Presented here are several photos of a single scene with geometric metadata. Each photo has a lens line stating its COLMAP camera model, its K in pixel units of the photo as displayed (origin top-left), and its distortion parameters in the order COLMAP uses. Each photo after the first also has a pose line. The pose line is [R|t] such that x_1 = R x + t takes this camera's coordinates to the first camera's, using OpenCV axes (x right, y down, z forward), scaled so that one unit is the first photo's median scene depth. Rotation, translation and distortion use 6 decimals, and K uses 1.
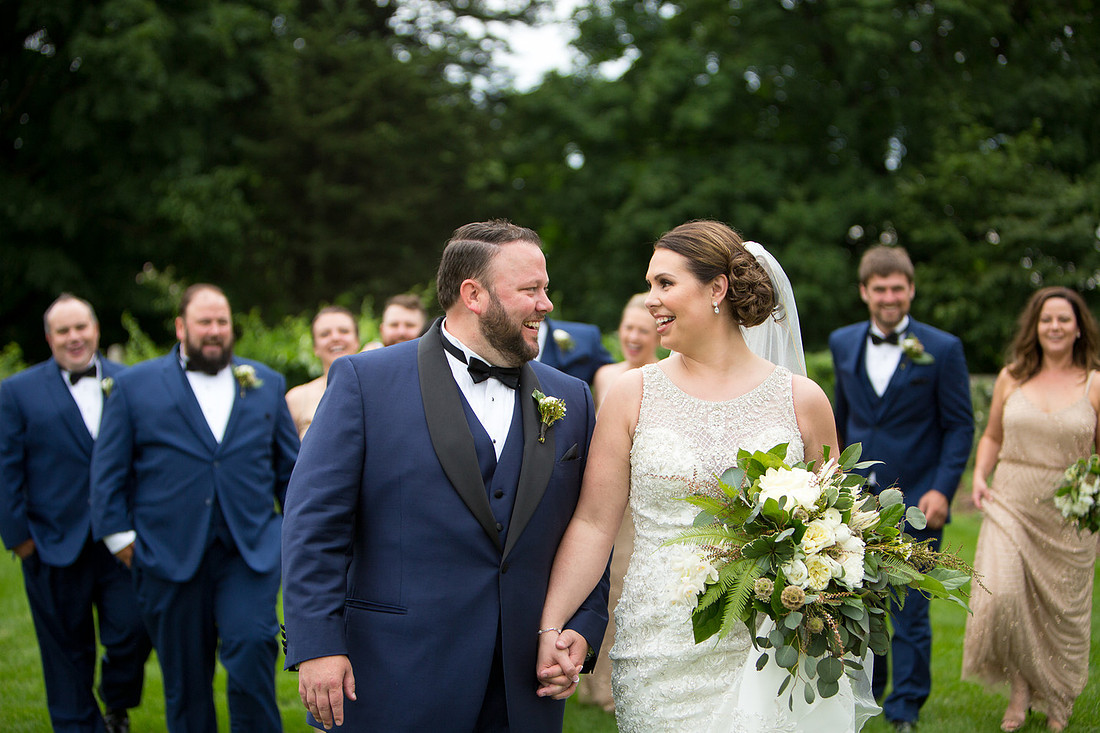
lens RADIAL K [[2221.1, 0, 550.0], [0, 2221.1, 366.5], [0, 0, 1]] dist [-0.008642, -0.194000]
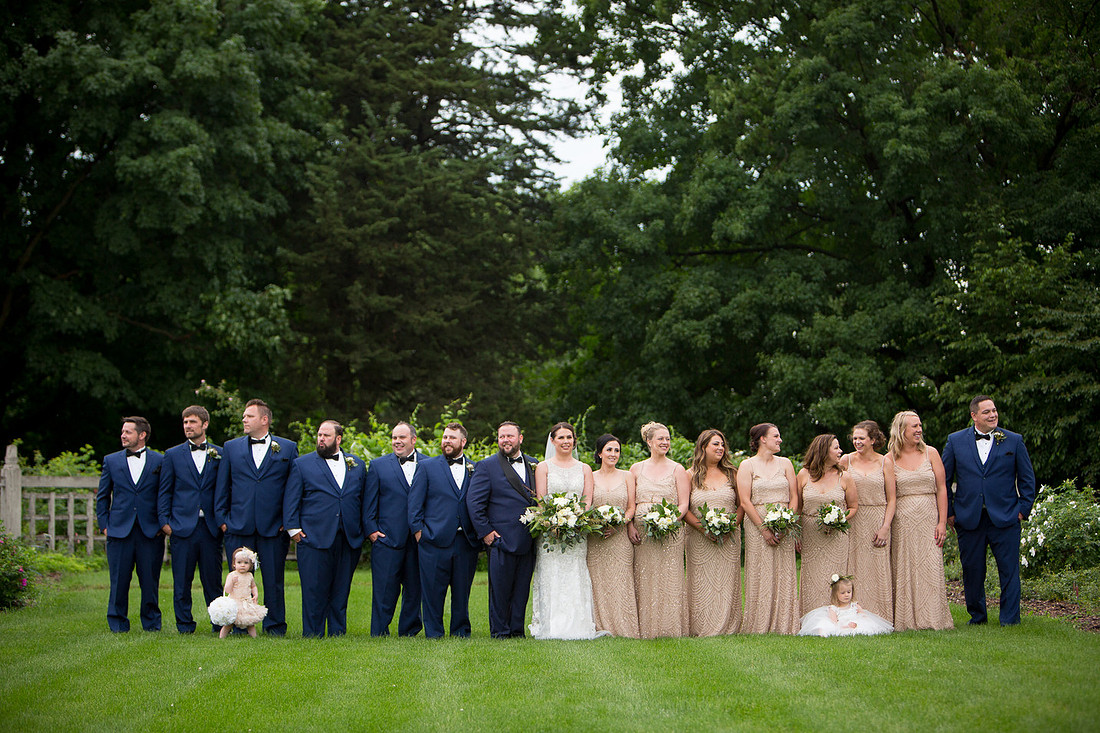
lens RADIAL K [[2671.9, 0, 550.0], [0, 2671.9, 366.5], [0, 0, 1]] dist [-0.673117, -0.085204]
pose [[0.999591, 0.002688, -0.028454, 0.016063], [-0.003931, 0.999035, -0.043735, 0.002991], [0.028310, 0.043829, 0.998638, -0.194466]]
